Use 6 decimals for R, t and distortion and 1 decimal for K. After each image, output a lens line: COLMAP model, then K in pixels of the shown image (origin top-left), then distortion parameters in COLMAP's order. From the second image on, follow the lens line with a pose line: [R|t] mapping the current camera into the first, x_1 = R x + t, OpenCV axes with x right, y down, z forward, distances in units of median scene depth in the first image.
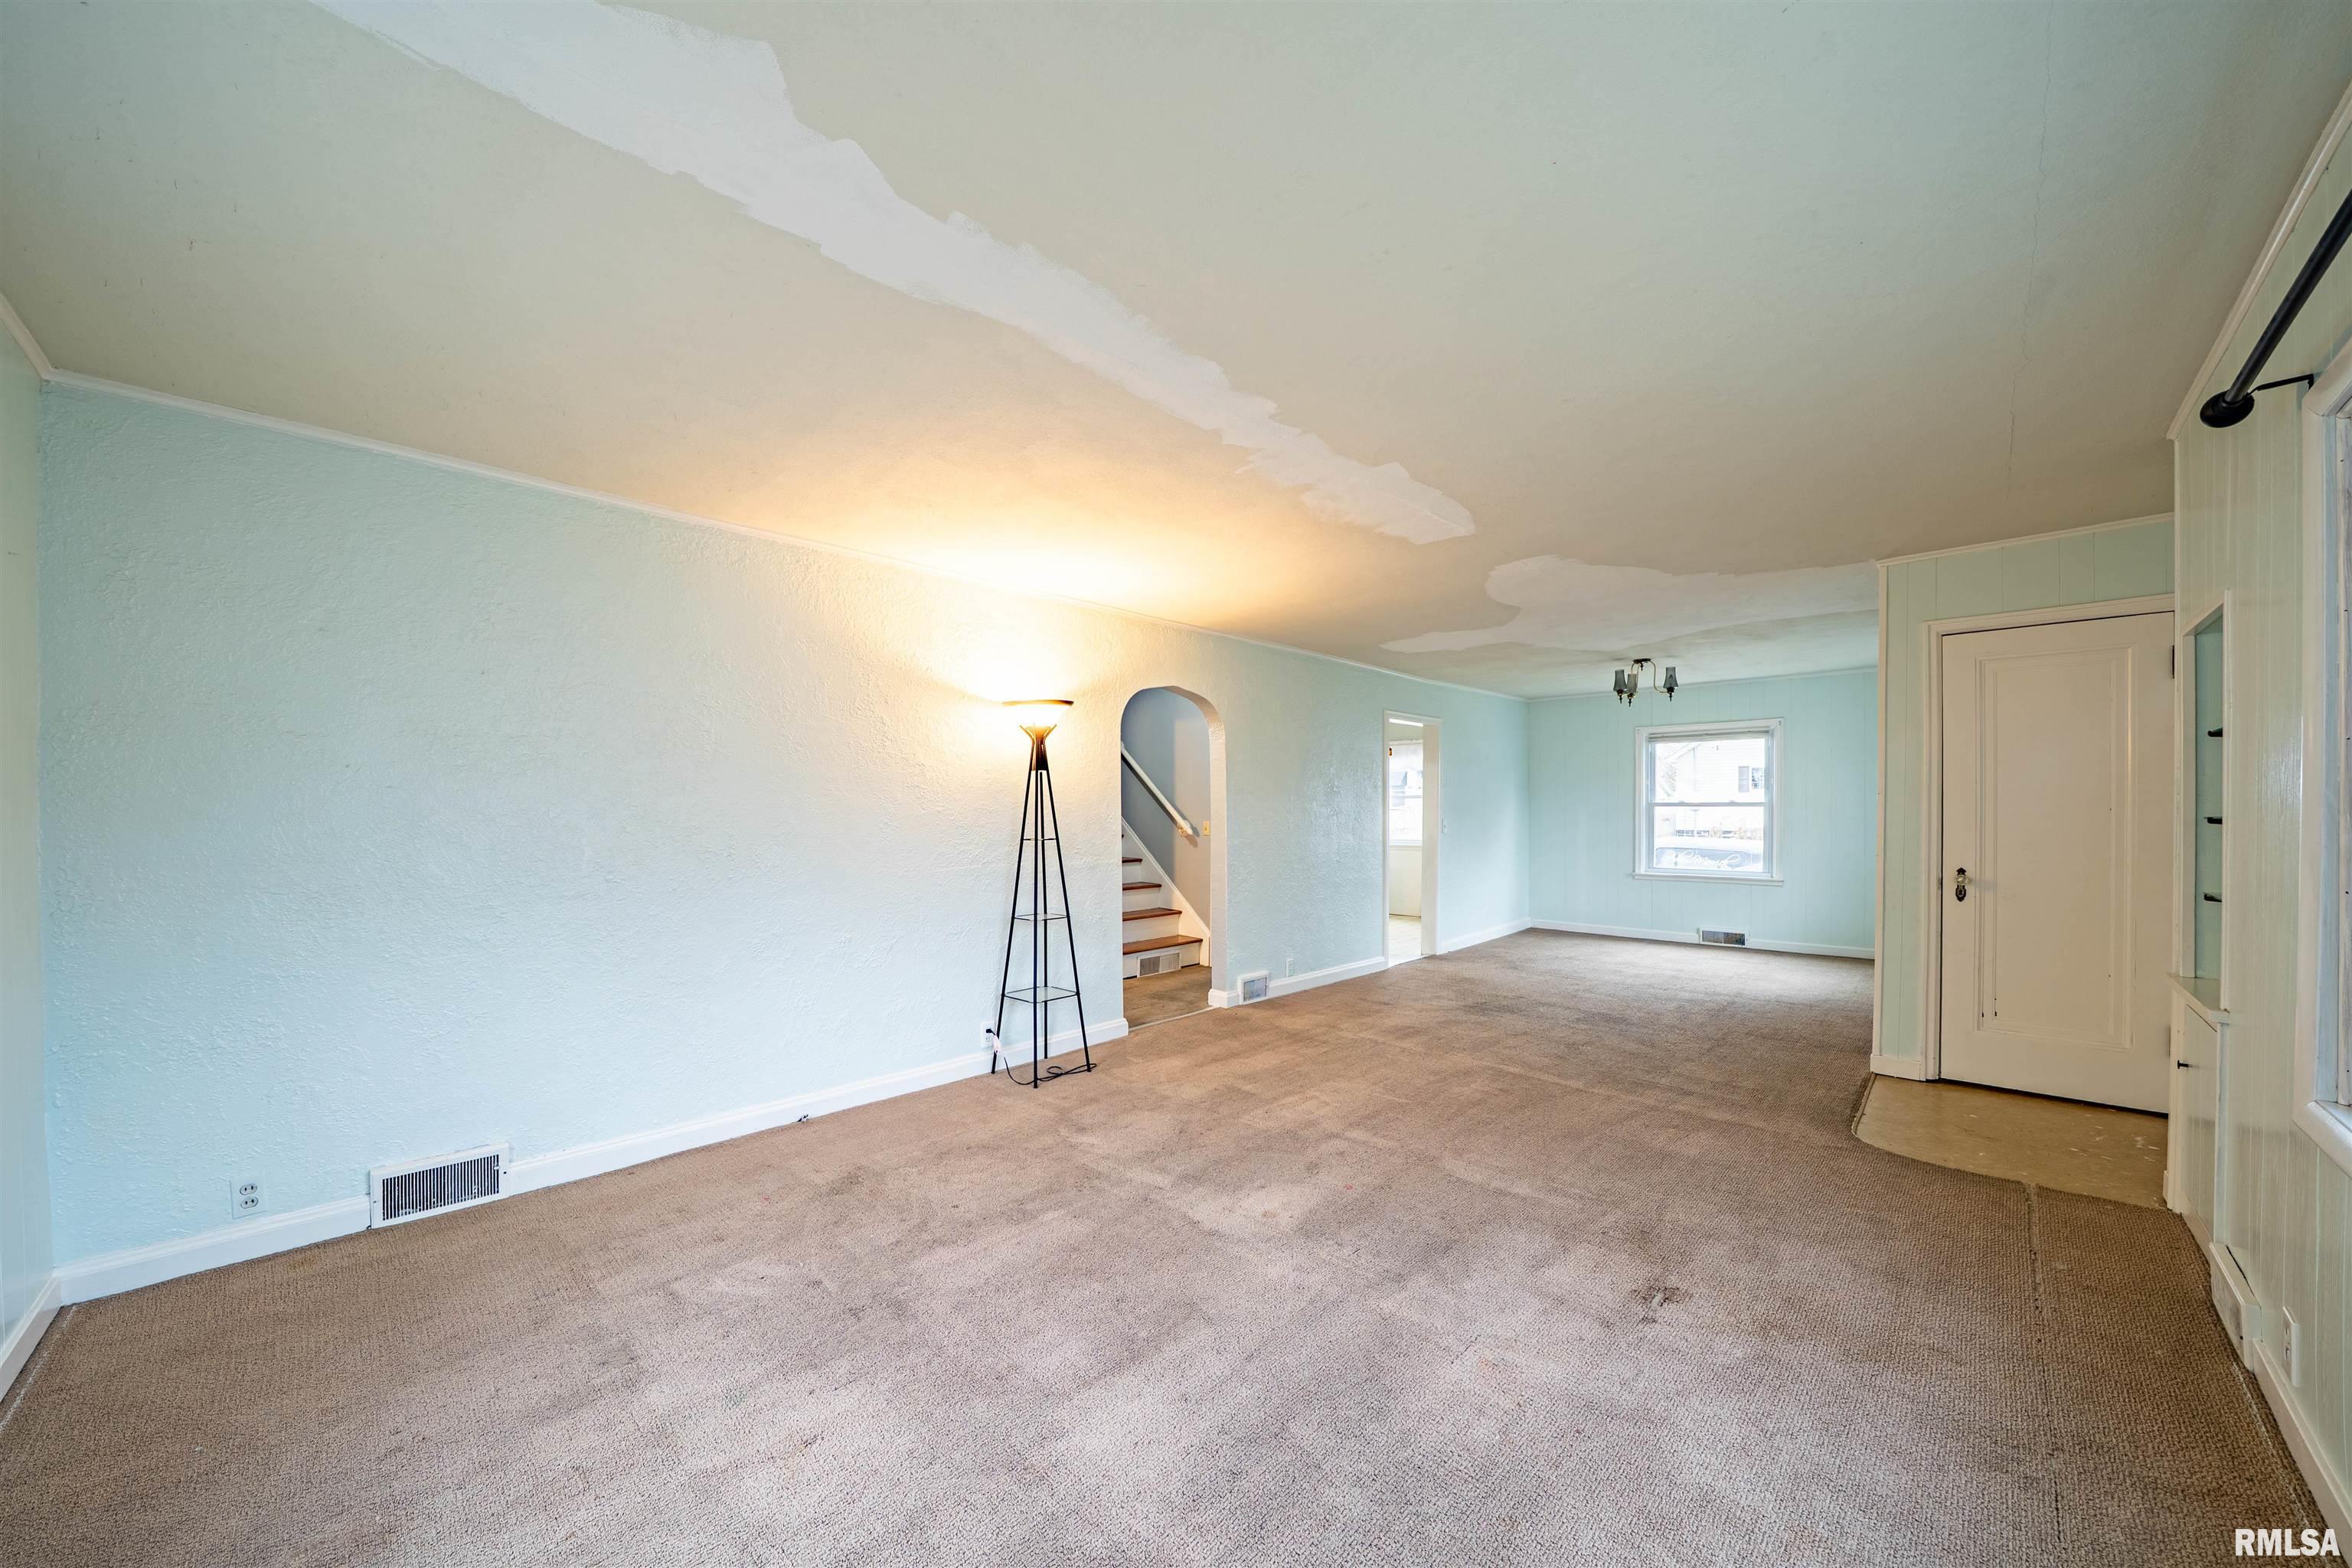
lens RADIAL K [[828.3, 0, 1178.4], [0, 828.3, 789.1], [0, 0, 1]] dist [-0.016619, 0.000169]
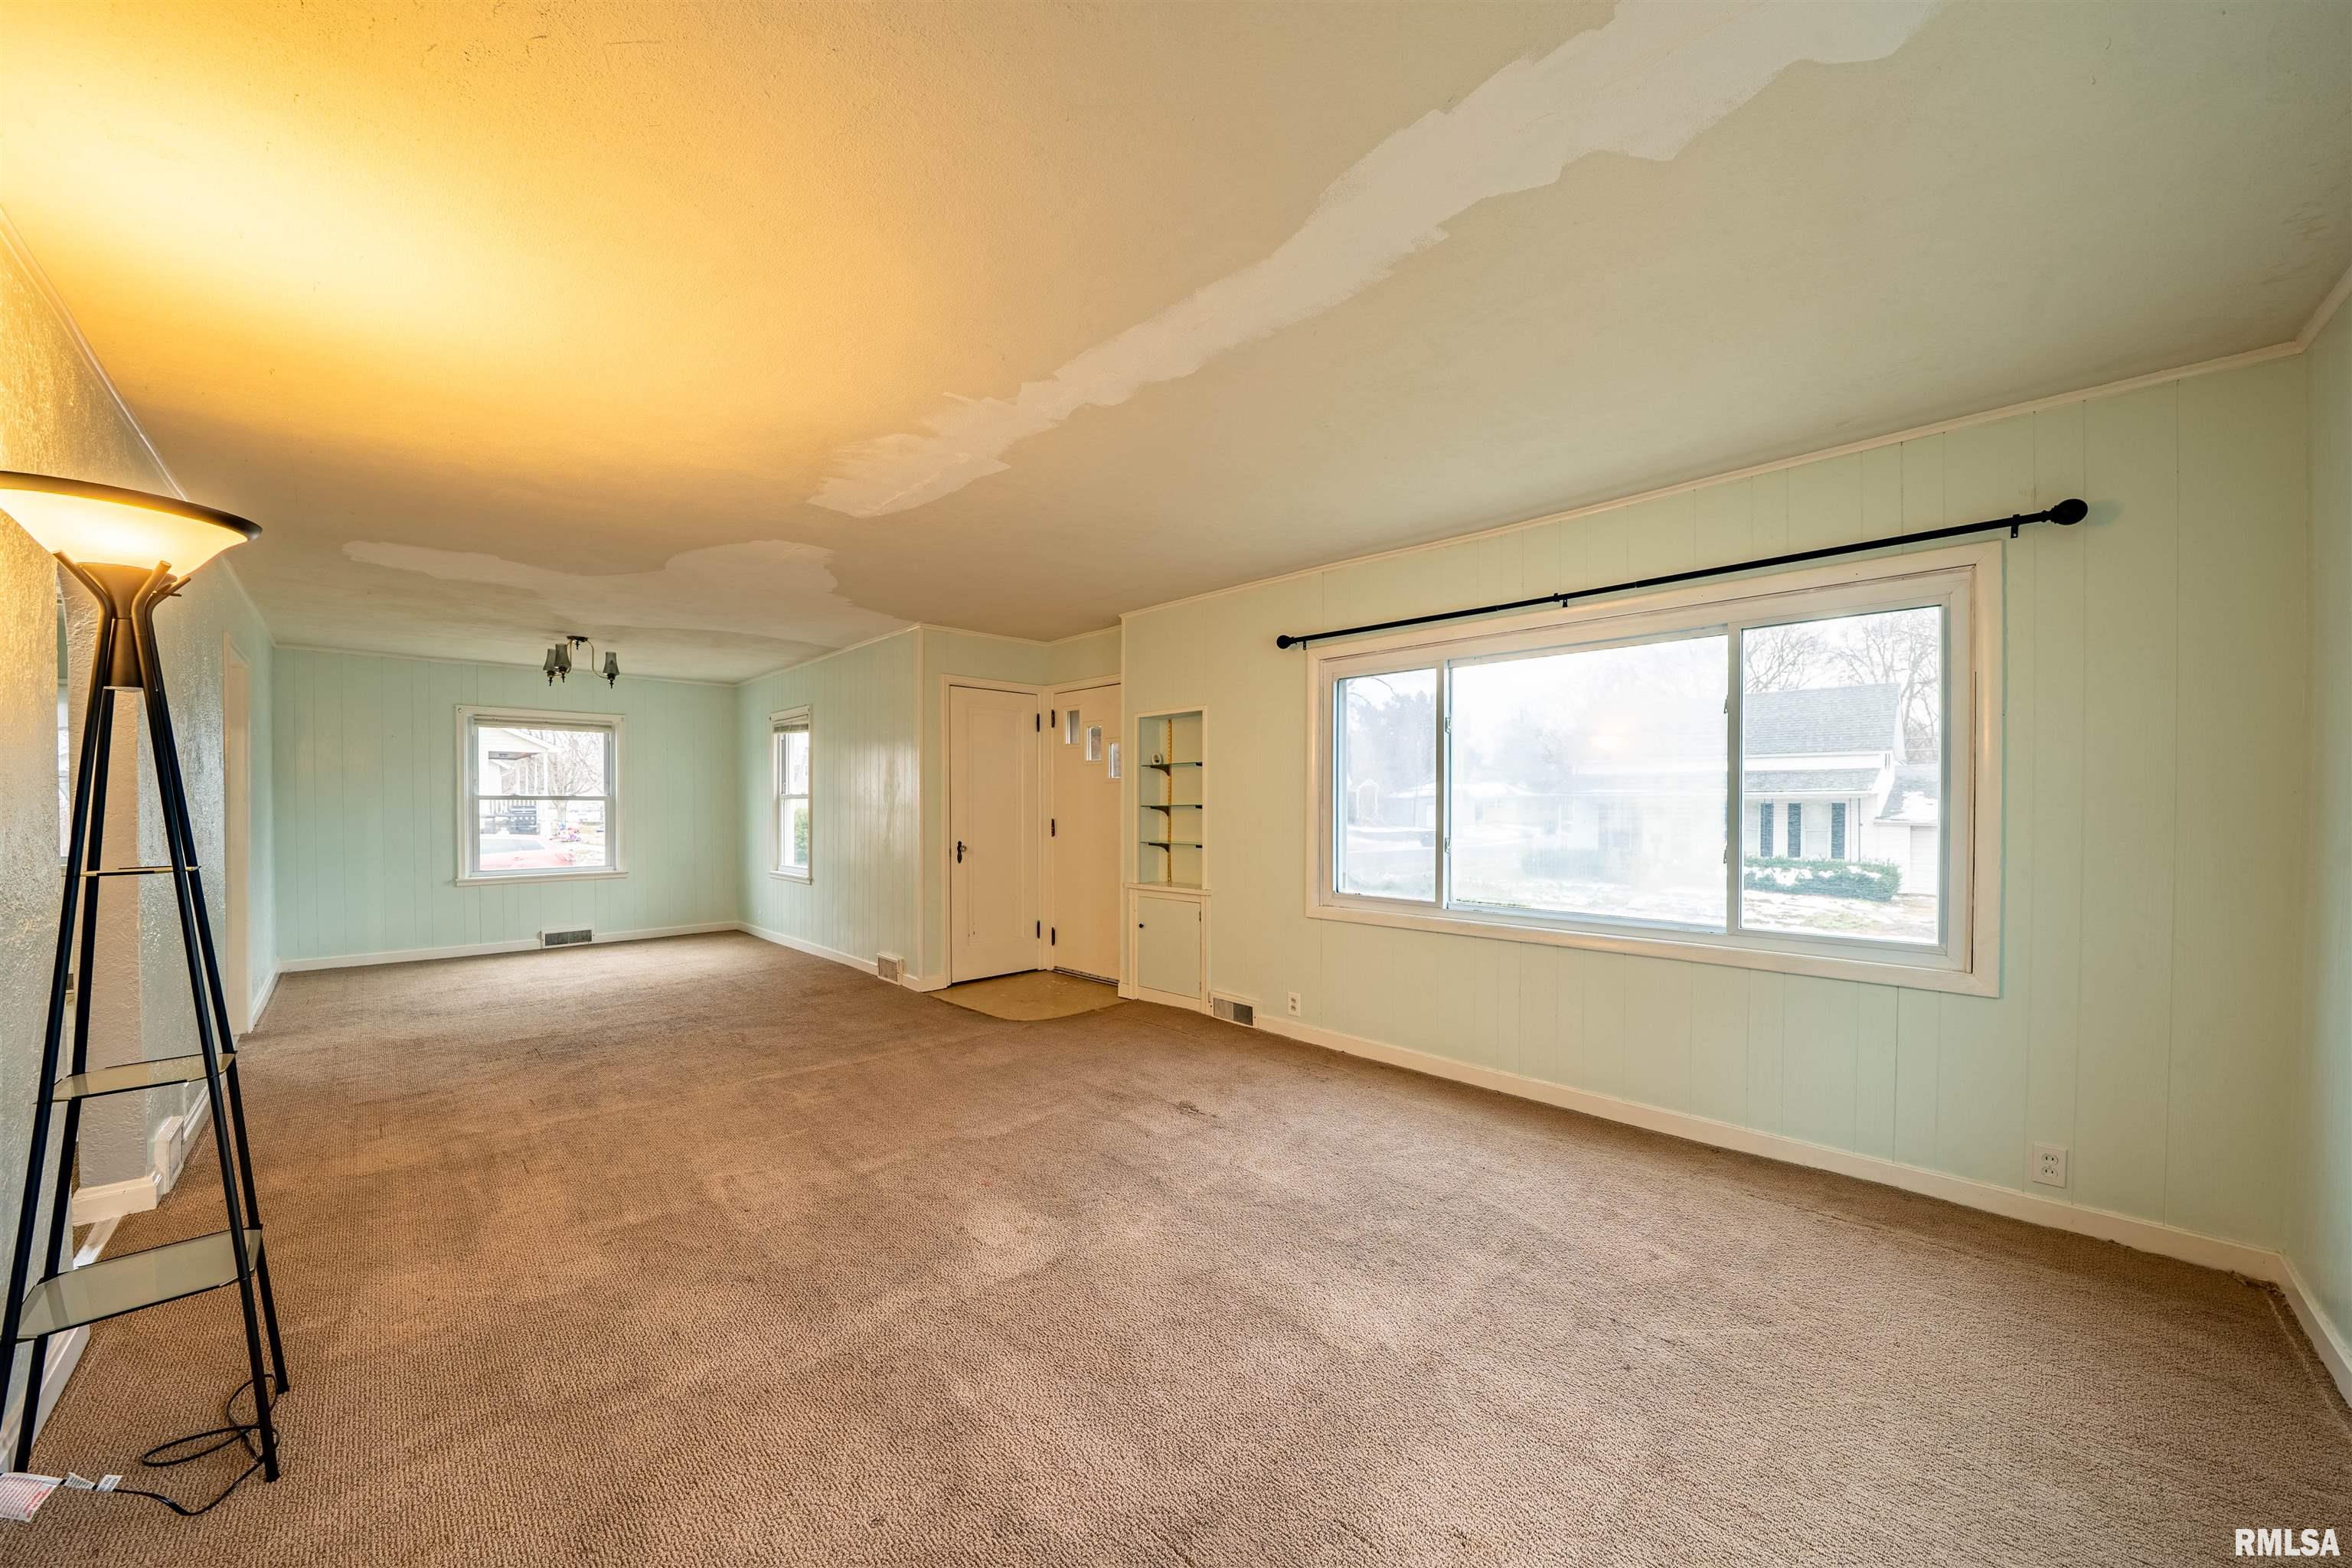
lens RADIAL K [[828.3, 0, 1178.4], [0, 828.3, 789.1], [0, 0, 1]] dist [-0.016619, 0.000169]
pose [[0.020110, 0.020401, 0.999590, -0.565094], [-0.024065, 0.999512, -0.019915, 0.020834], [-0.999508, -0.023654, 0.020591, 0.556848]]
